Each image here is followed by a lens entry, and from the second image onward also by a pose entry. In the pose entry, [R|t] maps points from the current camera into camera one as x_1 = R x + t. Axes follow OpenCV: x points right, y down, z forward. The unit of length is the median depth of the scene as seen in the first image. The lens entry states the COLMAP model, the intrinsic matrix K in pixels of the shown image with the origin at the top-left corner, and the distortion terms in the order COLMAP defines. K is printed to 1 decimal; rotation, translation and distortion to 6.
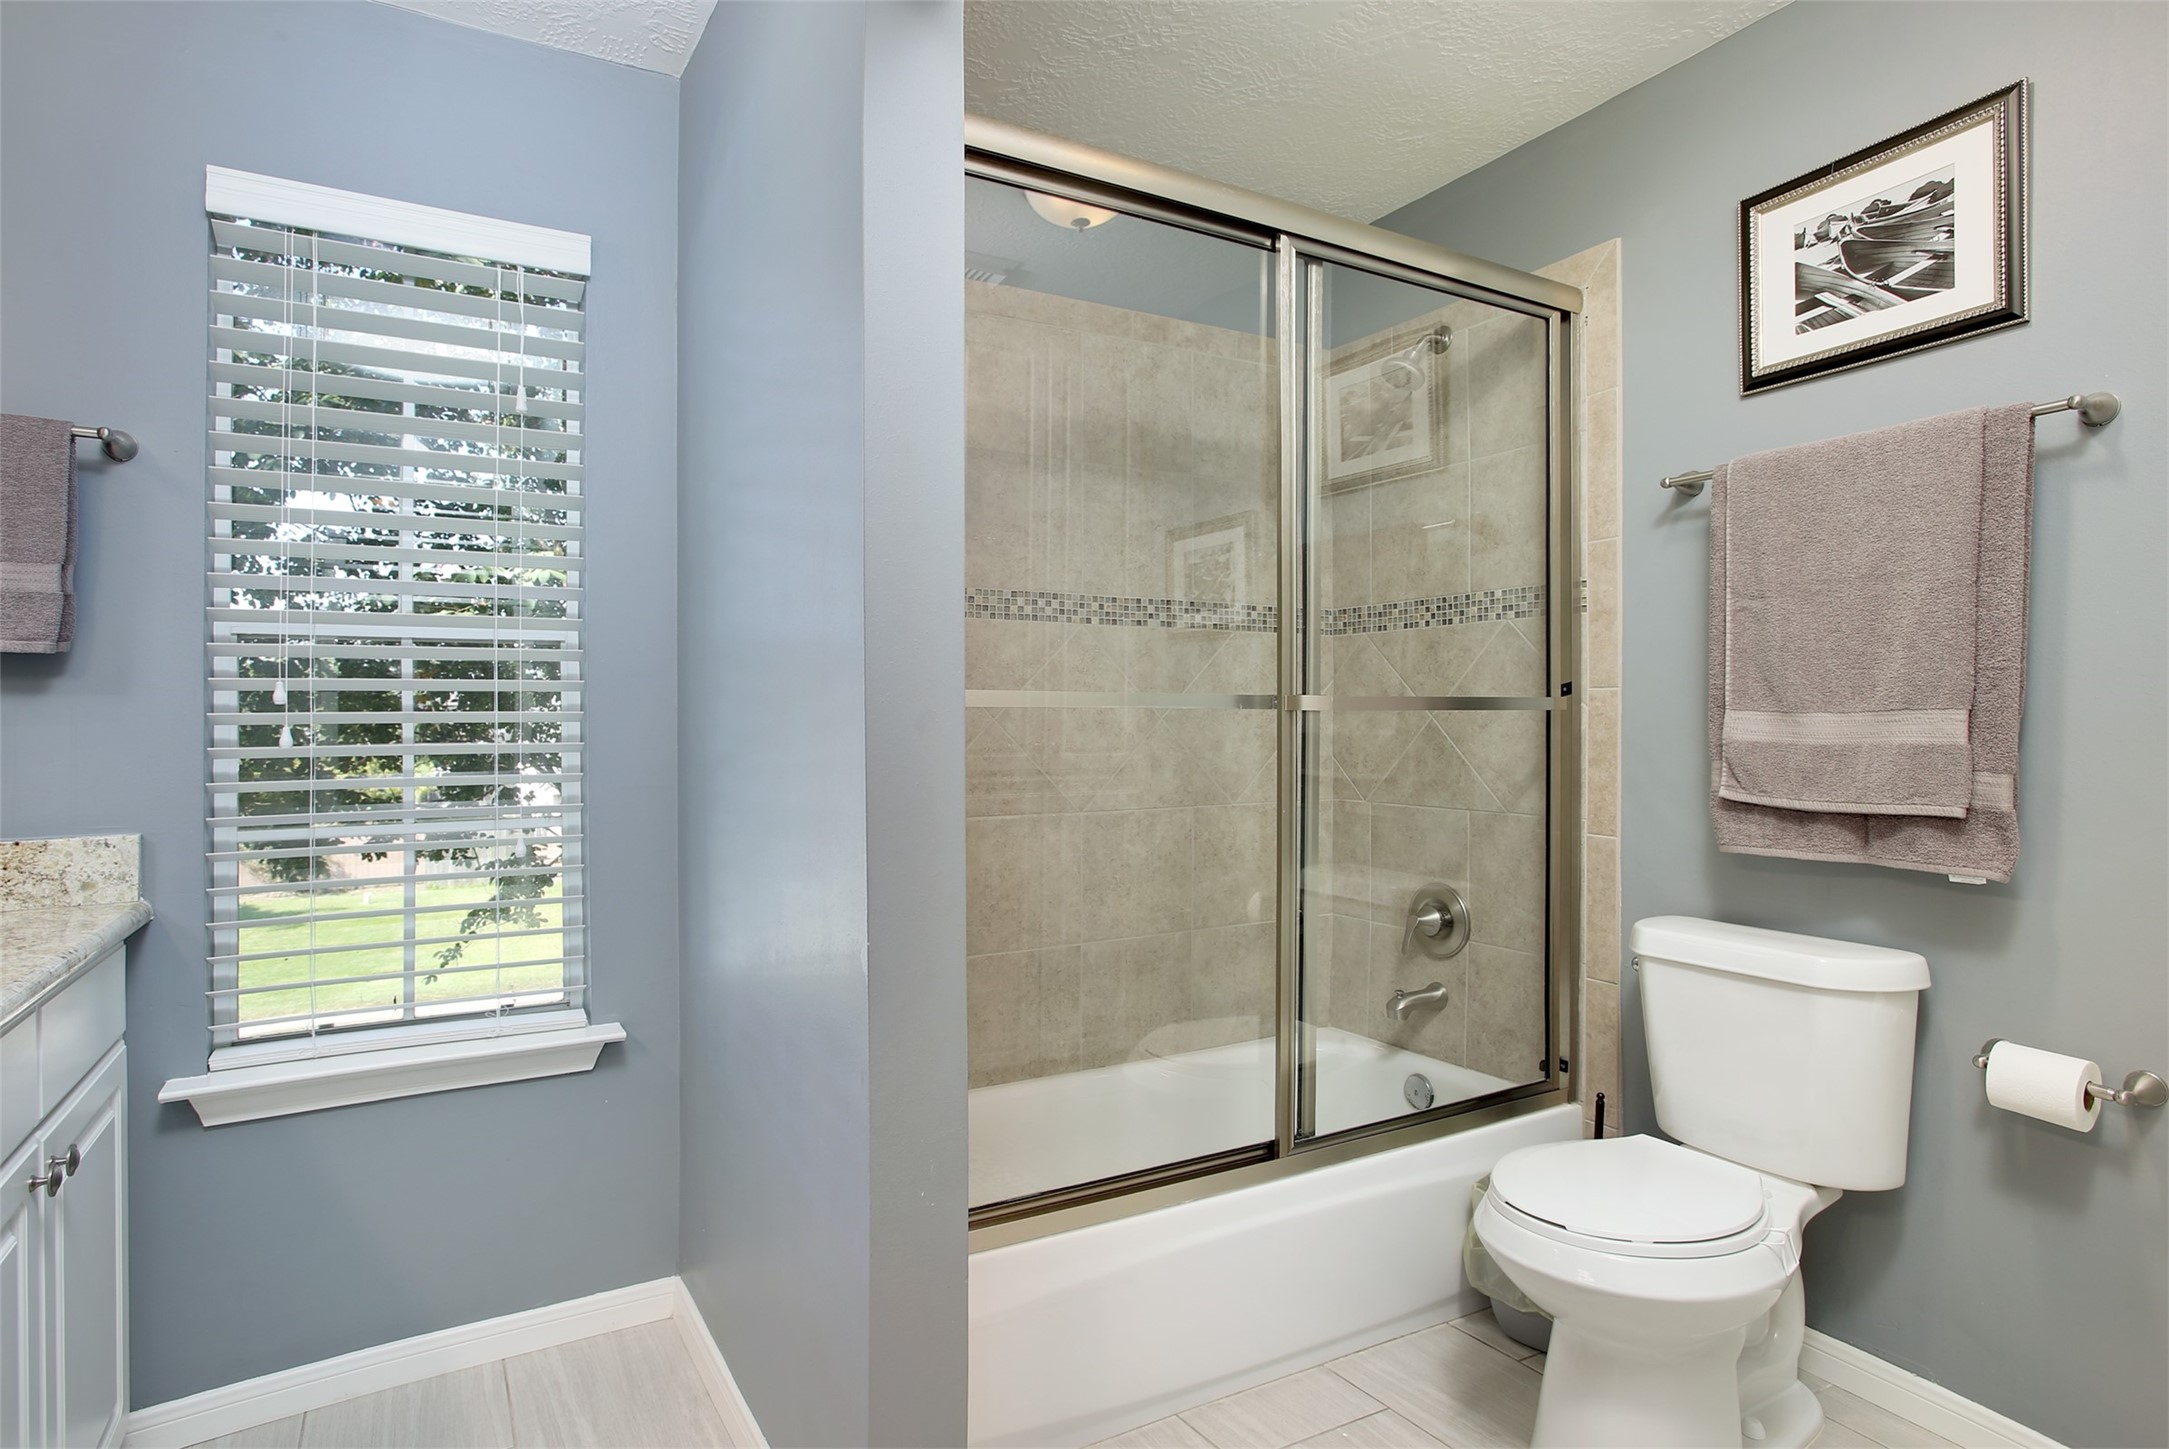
lens RADIAL K [[1092.0, 0, 1080.2], [0, 1092.0, 721.4], [0, 0, 1]] dist [-0.003025, -0.003404]
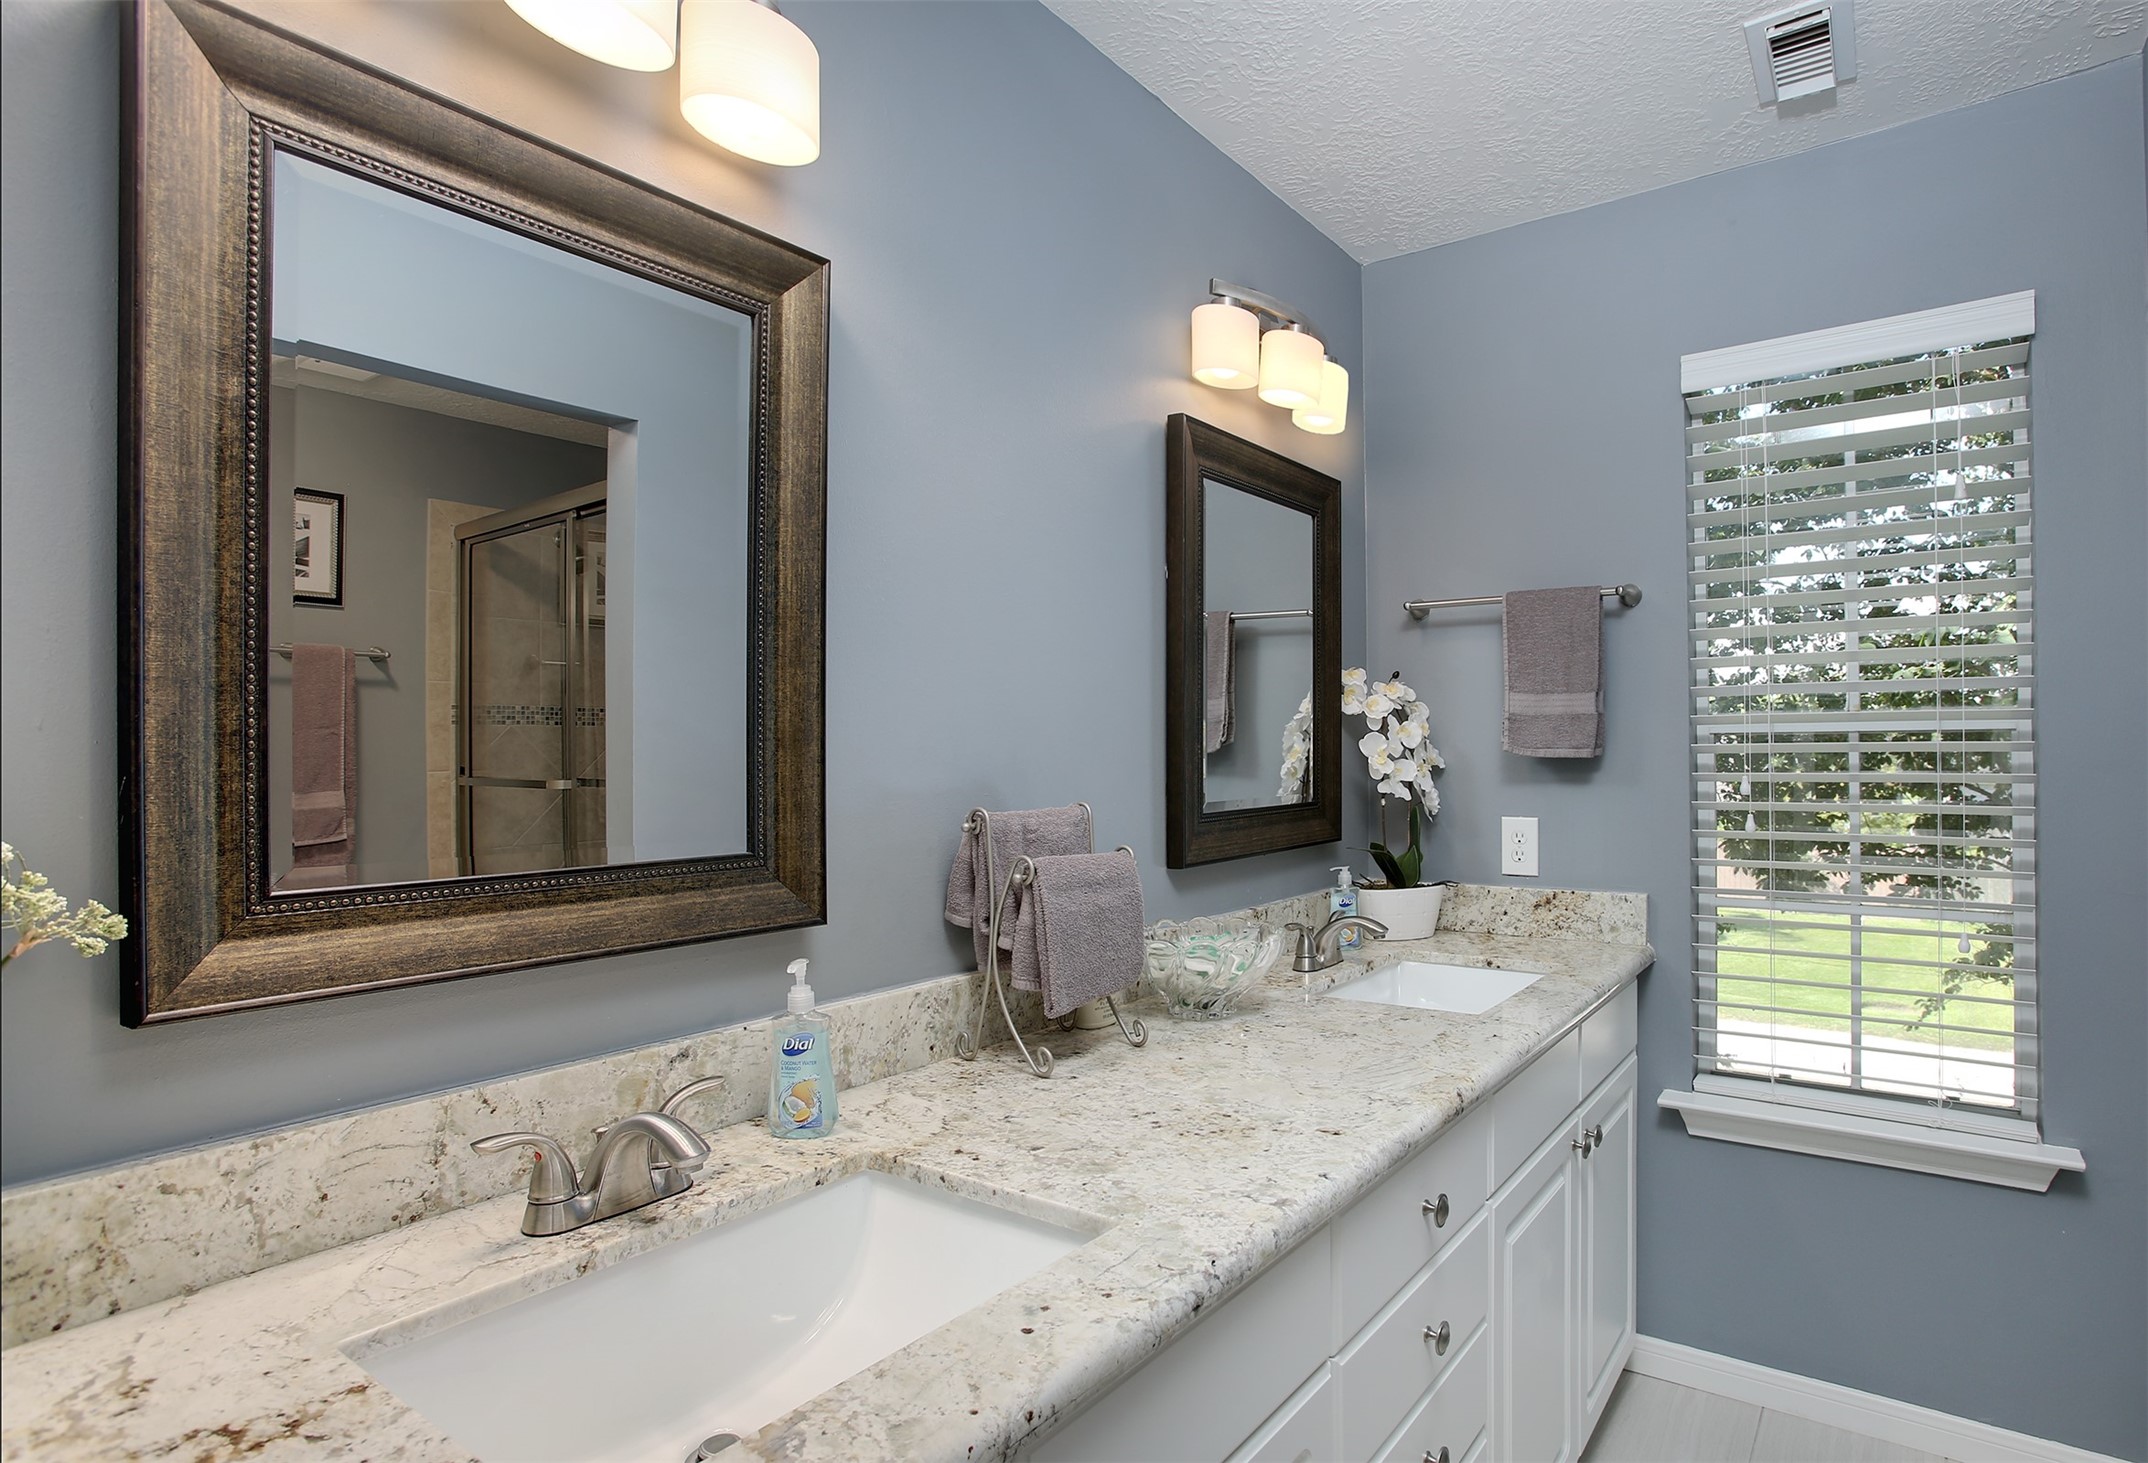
lens RADIAL K [[1139.5, 0, 1068.5], [0, 1139.5, 738.7], [0, 0, 1]] dist [-0.047374, -0.000147]
pose [[0.361046, -0.013396, -0.932452, 0.130039], [0.007939, 0.999905, -0.011291, -0.068252], [0.932514, -0.003326, 0.361118, -0.118463]]
